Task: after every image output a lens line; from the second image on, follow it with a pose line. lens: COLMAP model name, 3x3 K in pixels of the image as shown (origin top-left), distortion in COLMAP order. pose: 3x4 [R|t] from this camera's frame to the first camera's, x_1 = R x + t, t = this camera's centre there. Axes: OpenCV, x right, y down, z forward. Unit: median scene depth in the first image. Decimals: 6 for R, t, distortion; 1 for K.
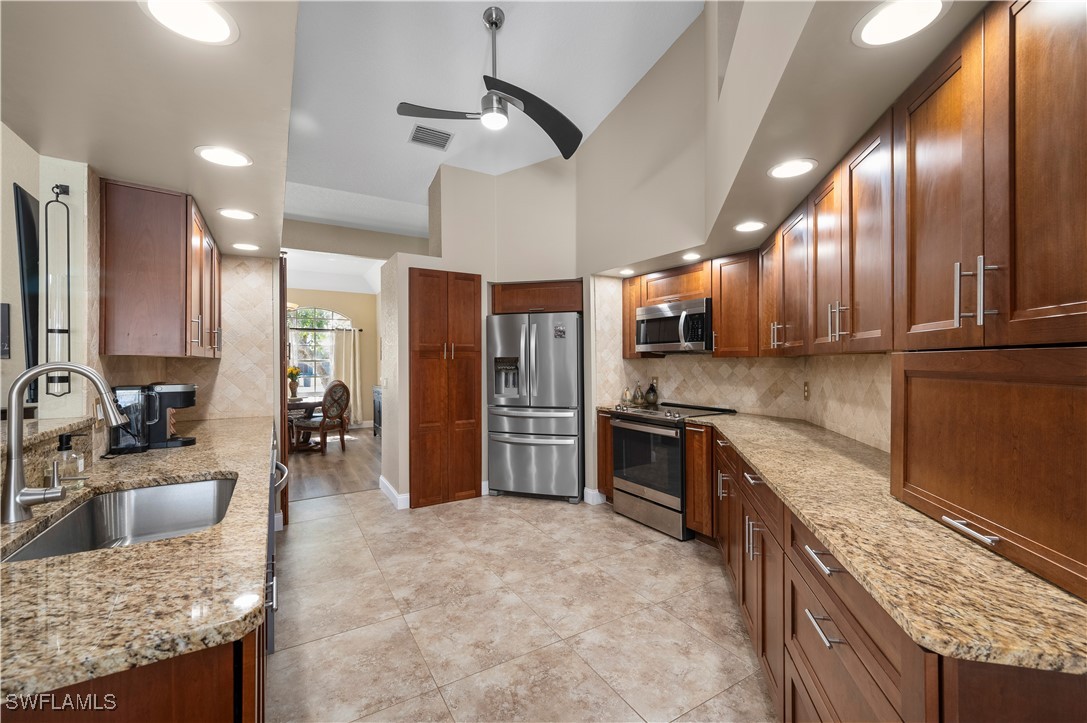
lens RADIAL K [[442.0, 0, 544.3], [0, 442.0, 362.0], [0, 0, 1]] dist [0.000039, 0.000011]
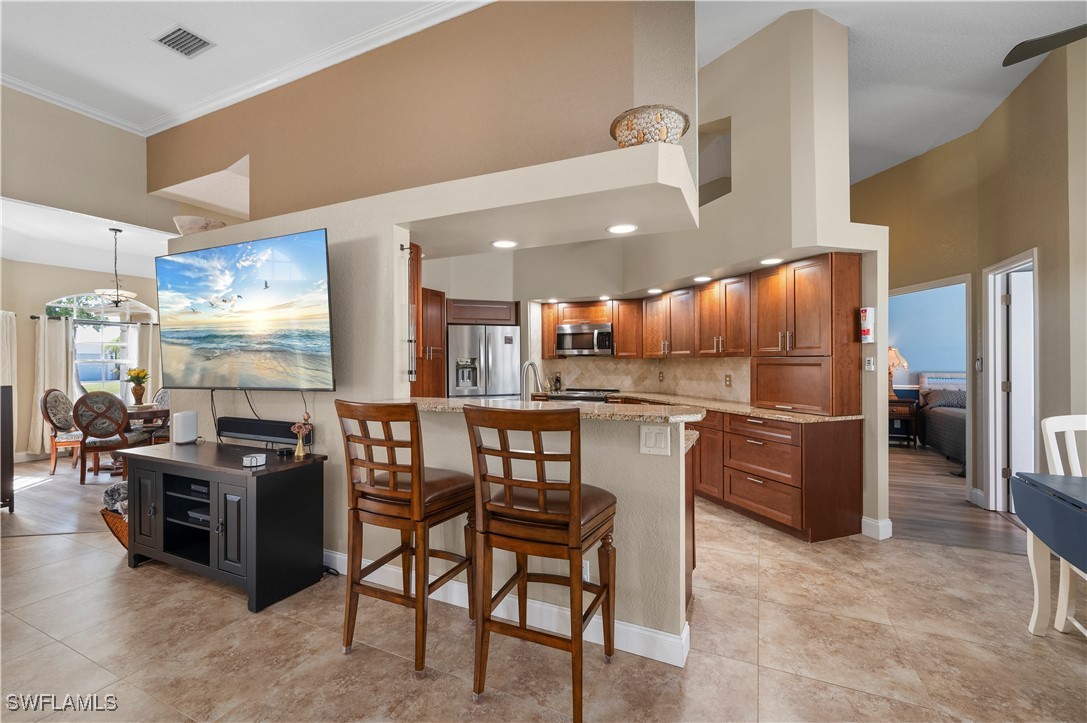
lens RADIAL K [[454.0, 0, 543.5], [0, 454.0, 361.5], [0, 0, 1]] dist [0.000154, 0.000075]
pose [[0.832810, -0.001364, 0.553557, -0.802929], [0.003006, 0.999993, -0.002059, 0.003760], [-0.553551, 0.003378, 0.832808, -0.293092]]
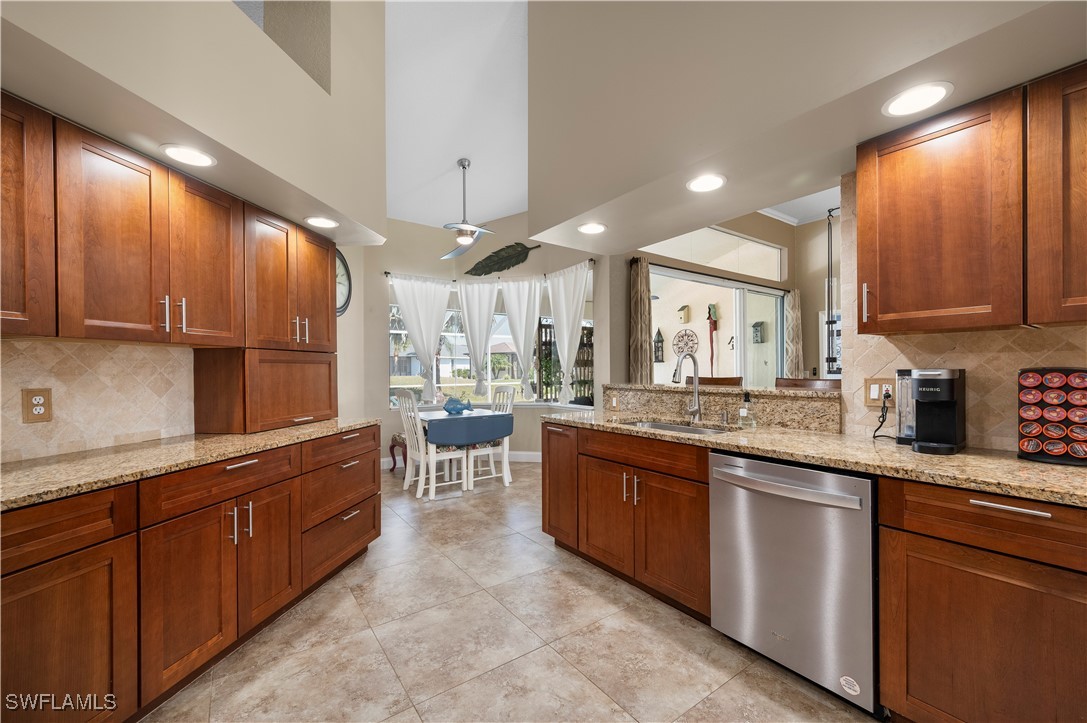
lens RADIAL K [[435.6, 0, 543.6], [0, 435.6, 370.5], [0, 0, 1]] dist [0.000675, 0.000099]
pose [[-0.996772, 0.011547, -0.079444, -0.080866], [0.011193, 0.999925, 0.004903, 0.027258], [0.079495, 0.003998, -0.996827, 1.104689]]
